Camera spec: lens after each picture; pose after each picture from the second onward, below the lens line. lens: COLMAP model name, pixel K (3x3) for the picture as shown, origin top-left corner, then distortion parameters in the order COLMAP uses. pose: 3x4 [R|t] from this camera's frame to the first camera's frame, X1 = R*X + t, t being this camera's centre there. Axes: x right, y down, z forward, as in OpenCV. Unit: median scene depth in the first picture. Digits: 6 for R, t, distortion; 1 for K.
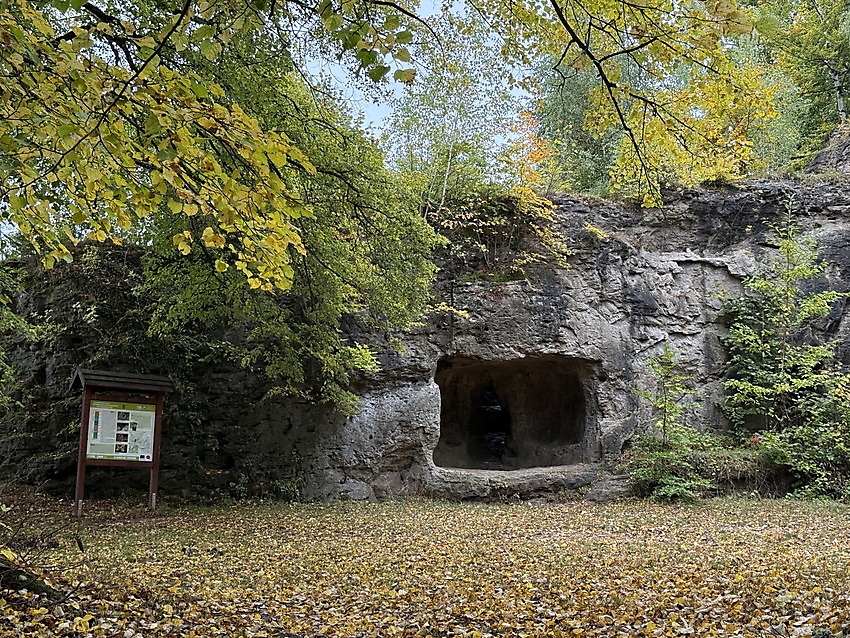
lens RADIAL K [[1235.2, 0, 438.8], [0, 1235.2, 317.6], [0, 0, 1]] dist [0.169806, 0.000000]
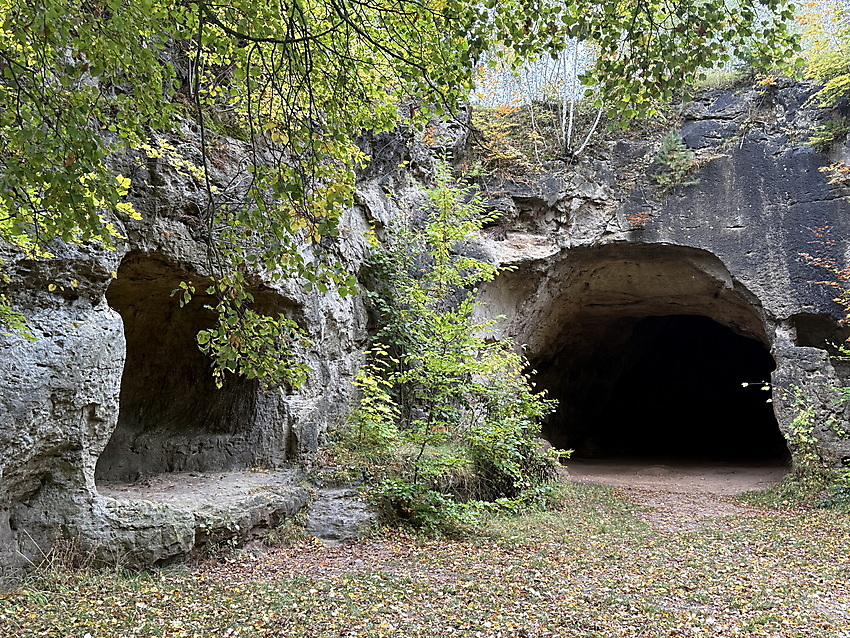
lens RADIAL K [[856.8, 0, 424.5], [0, 856.8, 319.1], [0, 0, 1]] dist [0.083915, 0.000000]
pose [[0.630758, 0.115003, 0.767410, -0.174912], [-0.122183, 0.991340, -0.048135, 0.058484], [-0.766300, -0.063403, 0.639347, 0.710654]]
